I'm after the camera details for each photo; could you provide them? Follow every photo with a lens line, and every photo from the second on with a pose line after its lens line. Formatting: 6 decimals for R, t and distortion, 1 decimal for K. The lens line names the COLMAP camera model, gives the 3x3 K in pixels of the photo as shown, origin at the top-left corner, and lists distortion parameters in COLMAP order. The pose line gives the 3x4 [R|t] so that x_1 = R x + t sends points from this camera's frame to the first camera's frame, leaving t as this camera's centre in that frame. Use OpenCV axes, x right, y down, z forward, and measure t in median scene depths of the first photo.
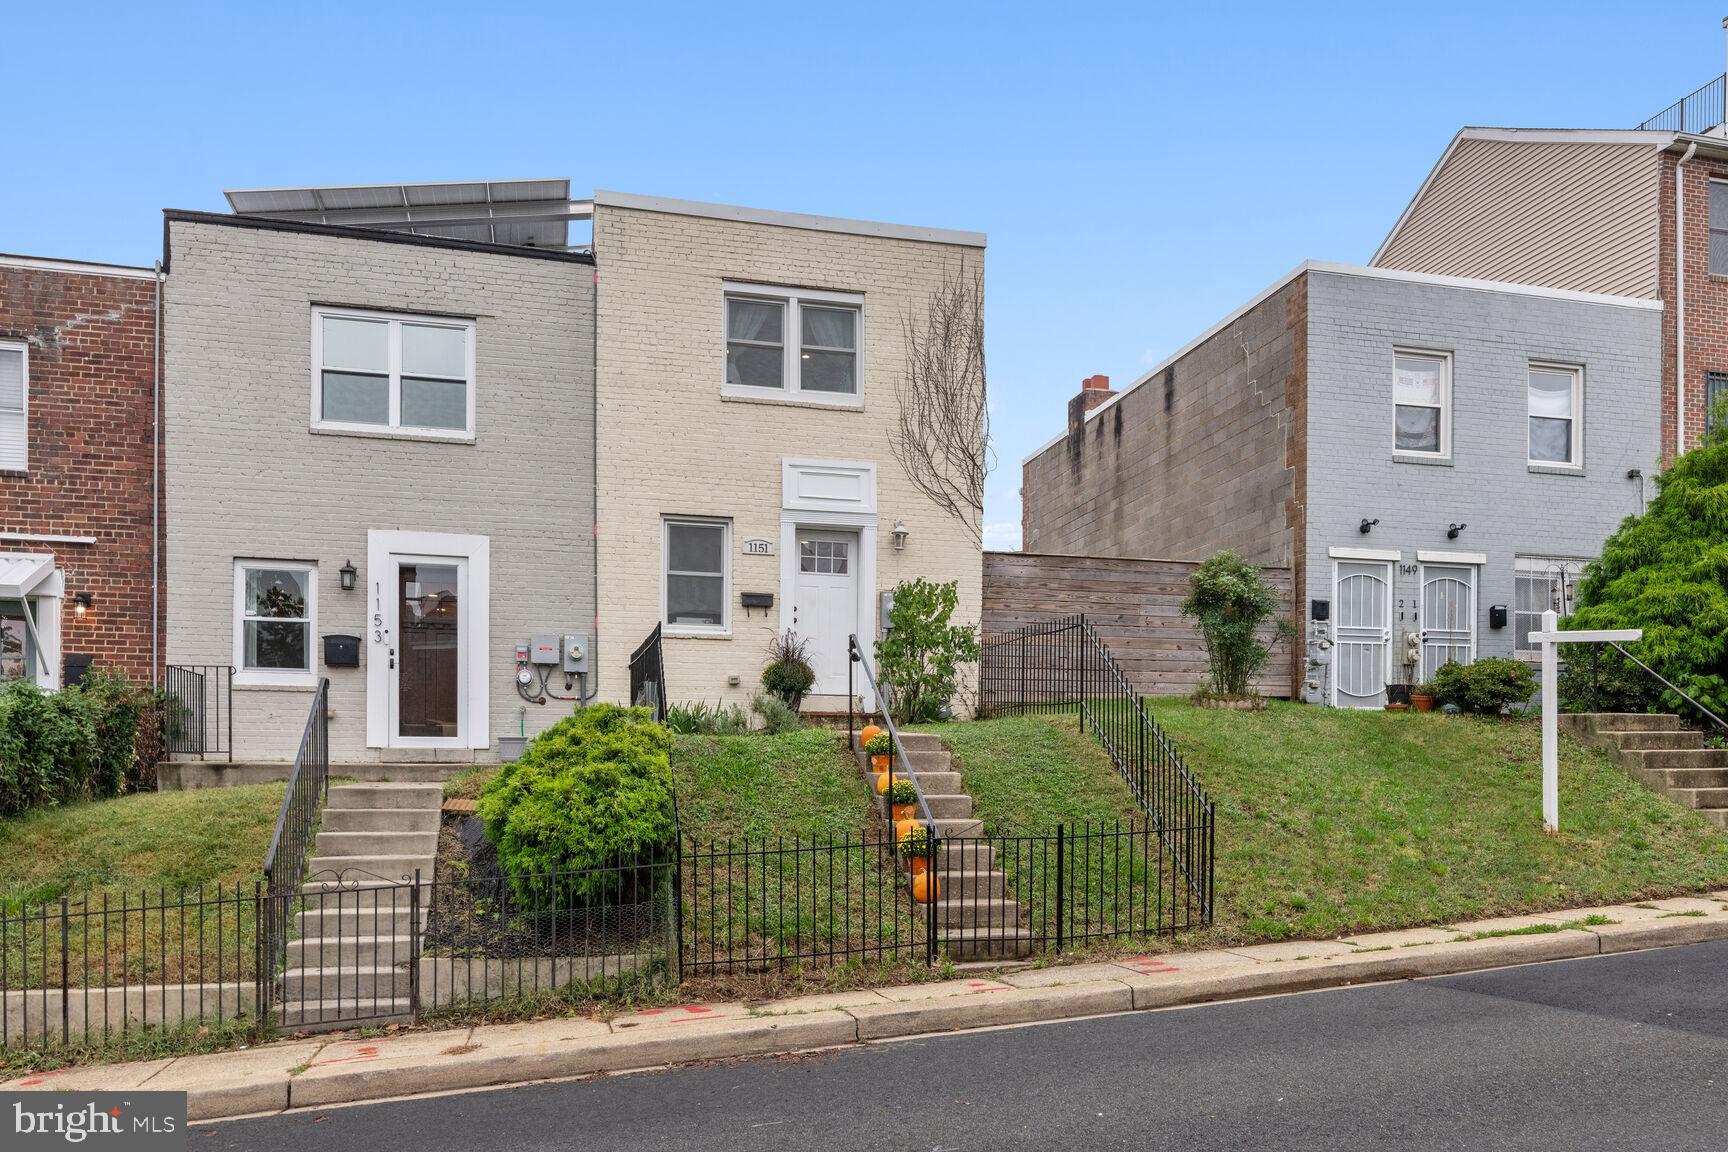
lens RADIAL K [[1236.1, 0, 864.0], [0, 1236.1, 576.0], [0, 0, 1]] dist [-0.001241, -0.000089]
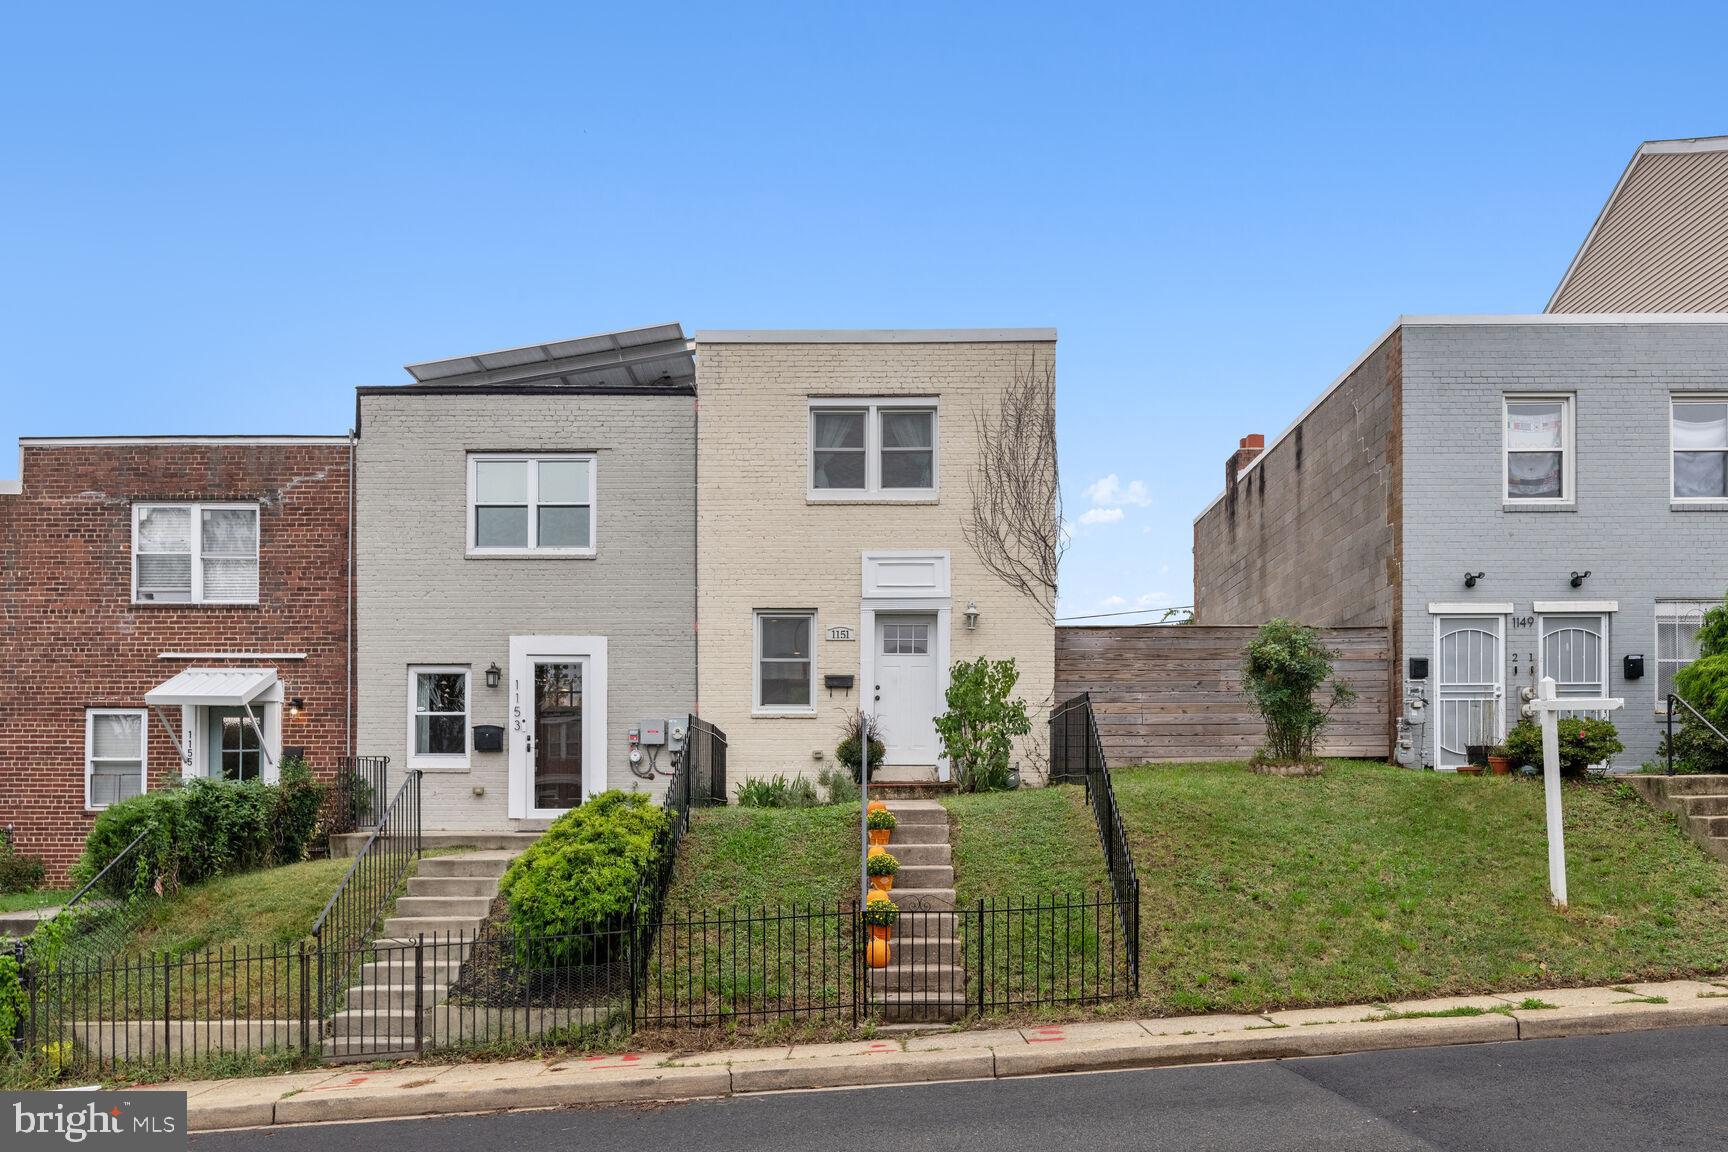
lens RADIAL K [[1165.2, 0, 864.5], [0, 1165.2, 600.9], [0, 0, 1]] dist [-0.000948, -0.000121]
pose [[0.969173, -0.049626, -0.241330, 0.206378], [0.044199, 0.998634, -0.027851, -0.024534], [0.242382, 0.016326, 0.970043, -0.017855]]
